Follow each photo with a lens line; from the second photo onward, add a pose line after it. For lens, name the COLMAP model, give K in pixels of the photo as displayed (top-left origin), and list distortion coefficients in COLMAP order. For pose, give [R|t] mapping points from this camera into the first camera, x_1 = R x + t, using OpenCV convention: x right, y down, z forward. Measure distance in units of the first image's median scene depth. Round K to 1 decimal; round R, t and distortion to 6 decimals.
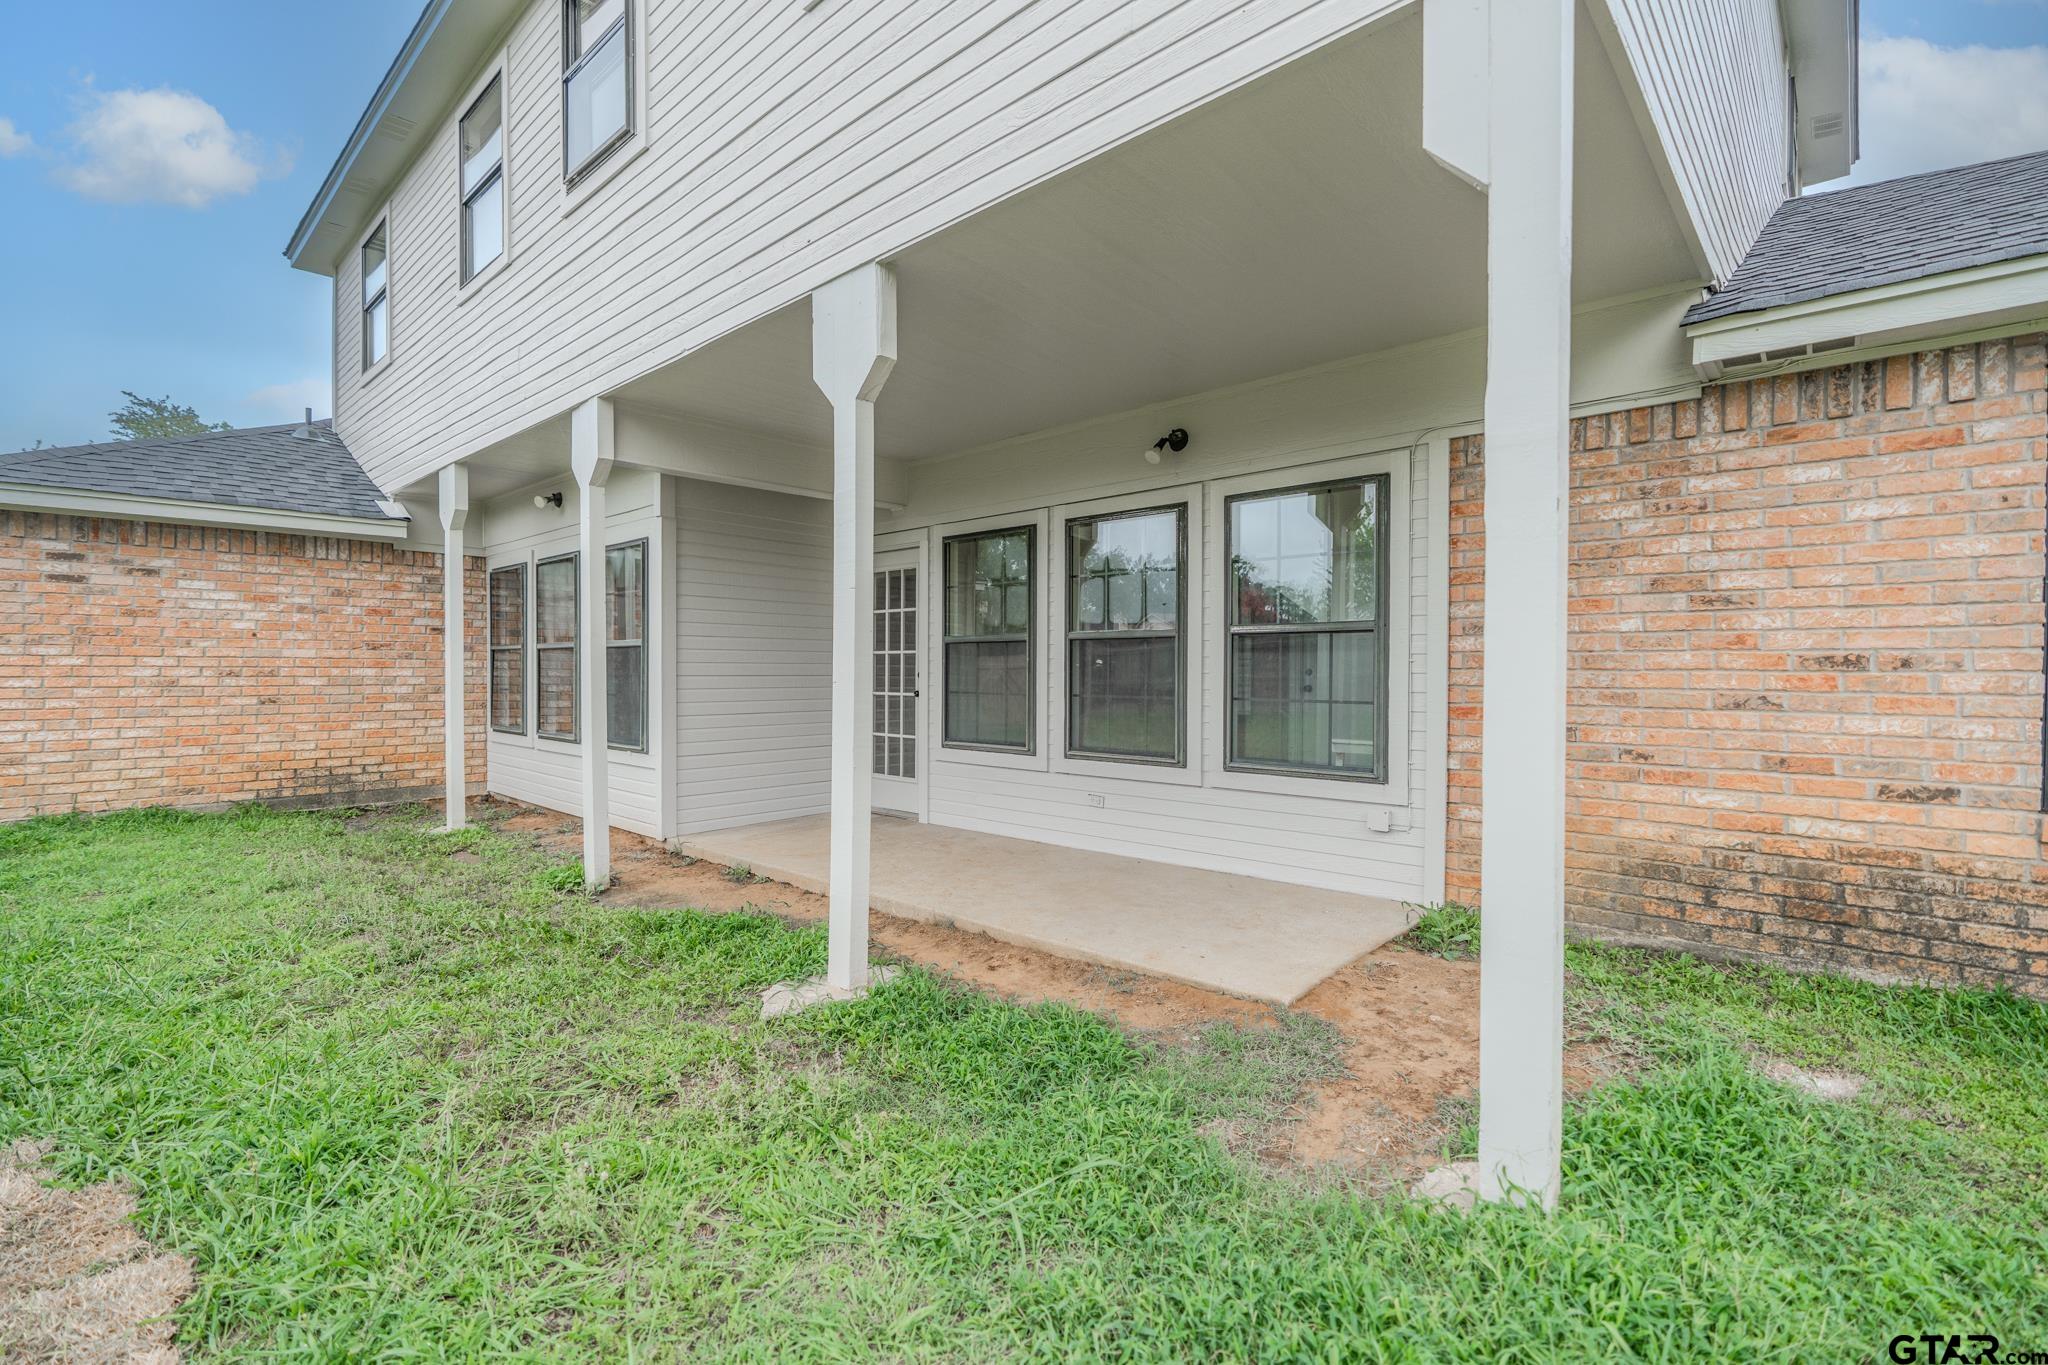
lens RADIAL K [[920.3, 0, 1037.7], [0, 920.3, 678.2], [0, 0, 1]] dist [-0.004748, 0.000088]
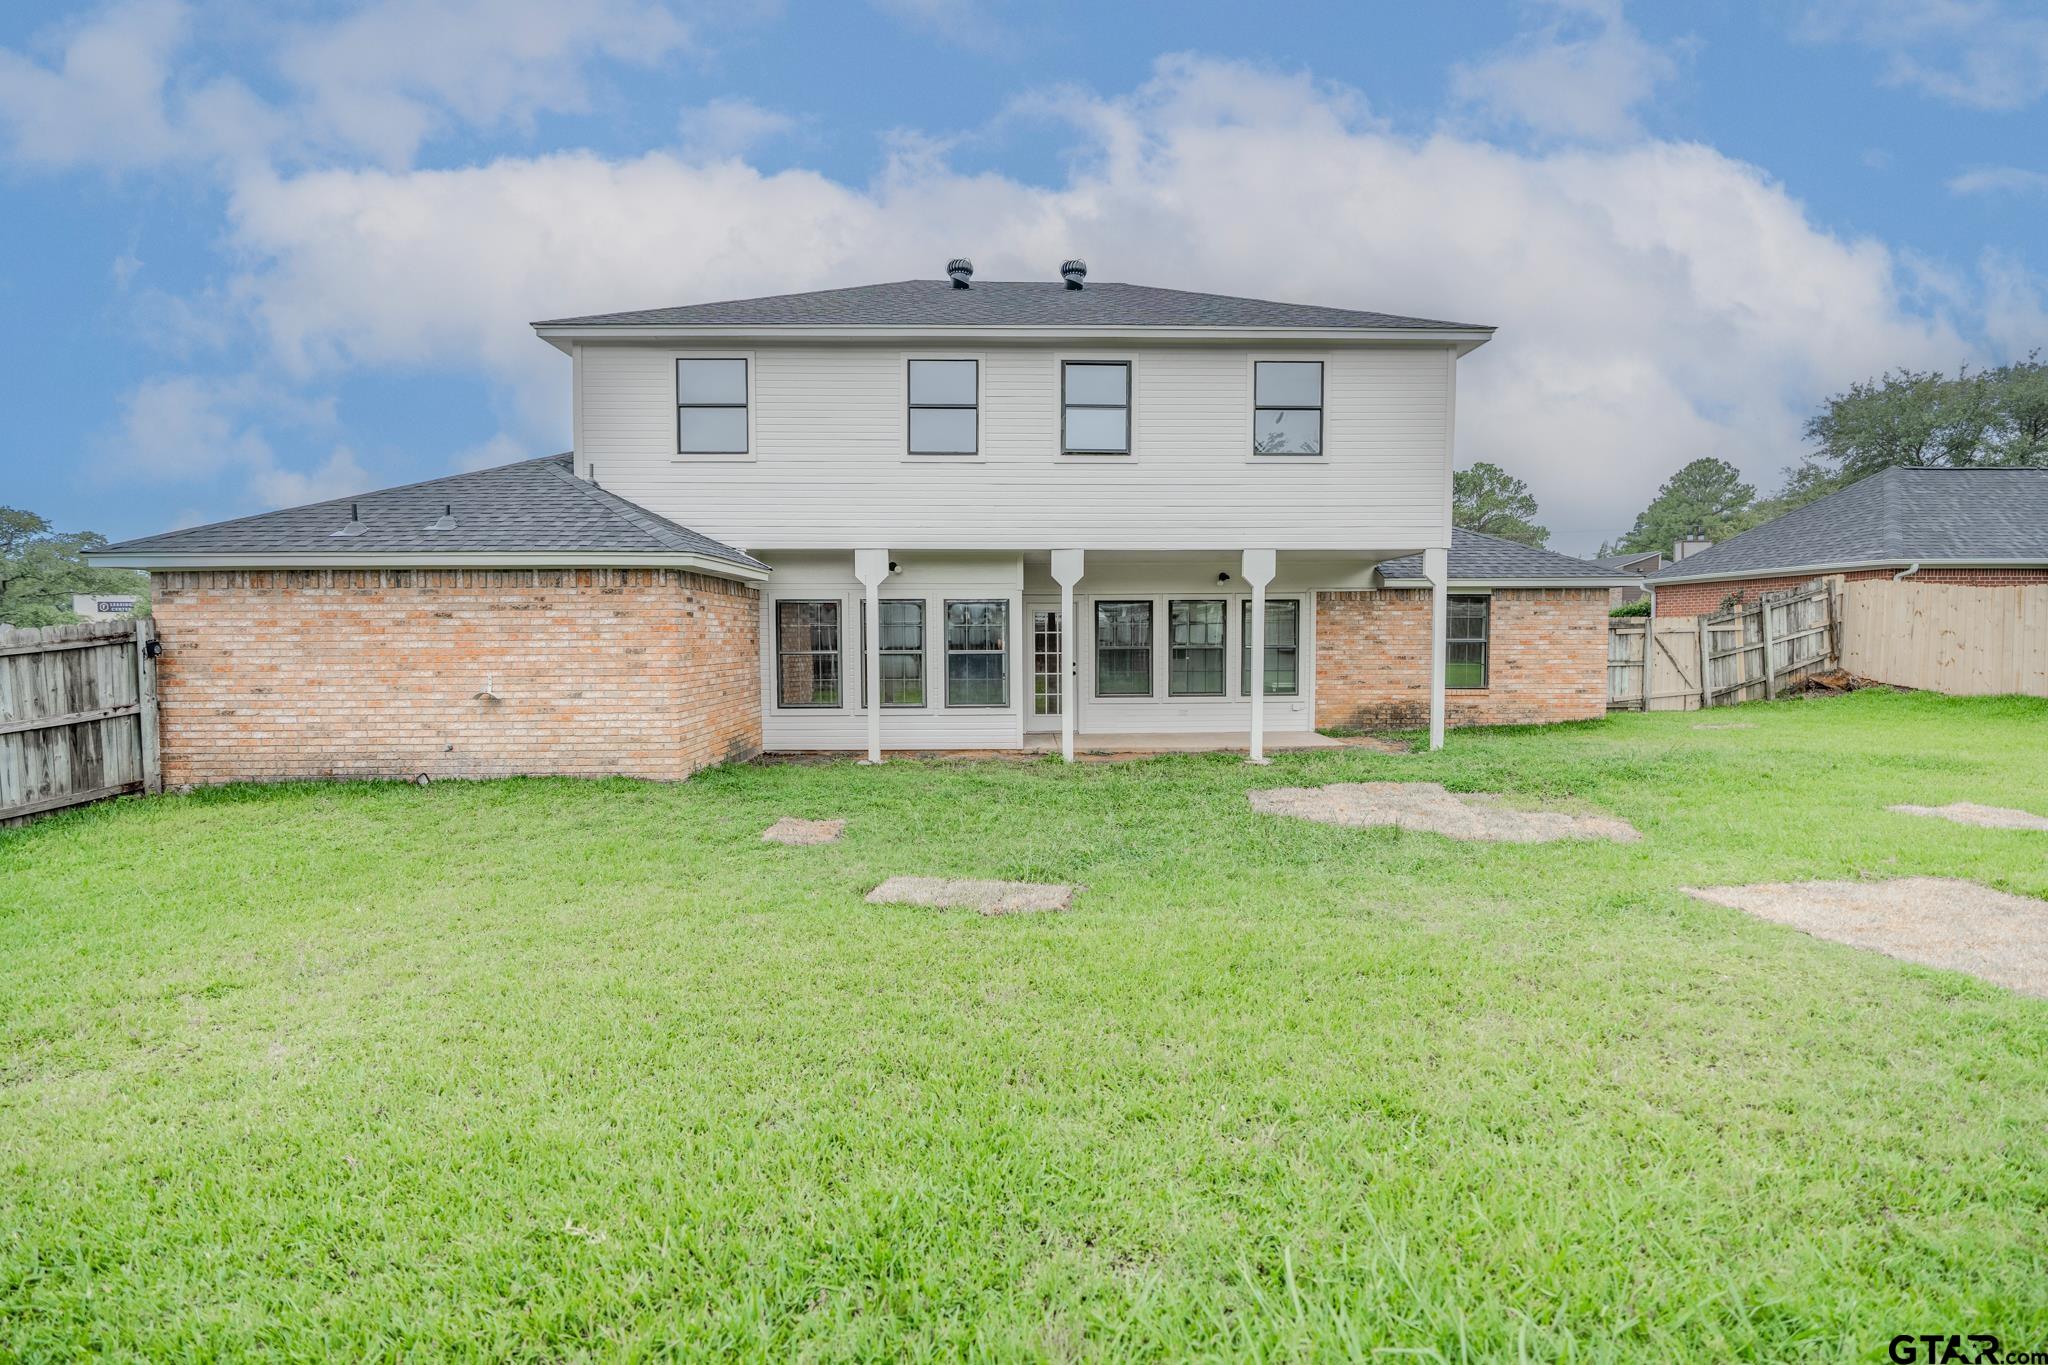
lens RADIAL K [[920.3, 0, 1037.7], [0, 920.3, 678.2], [0, 0, 1]] dist [-0.004748, 0.000088]
pose [[0.706286, -0.048453, 0.706266, -1.998161], [0.011473, 0.998307, 0.057015, -0.110843], [-0.707833, -0.032166, 0.705647, -0.495431]]
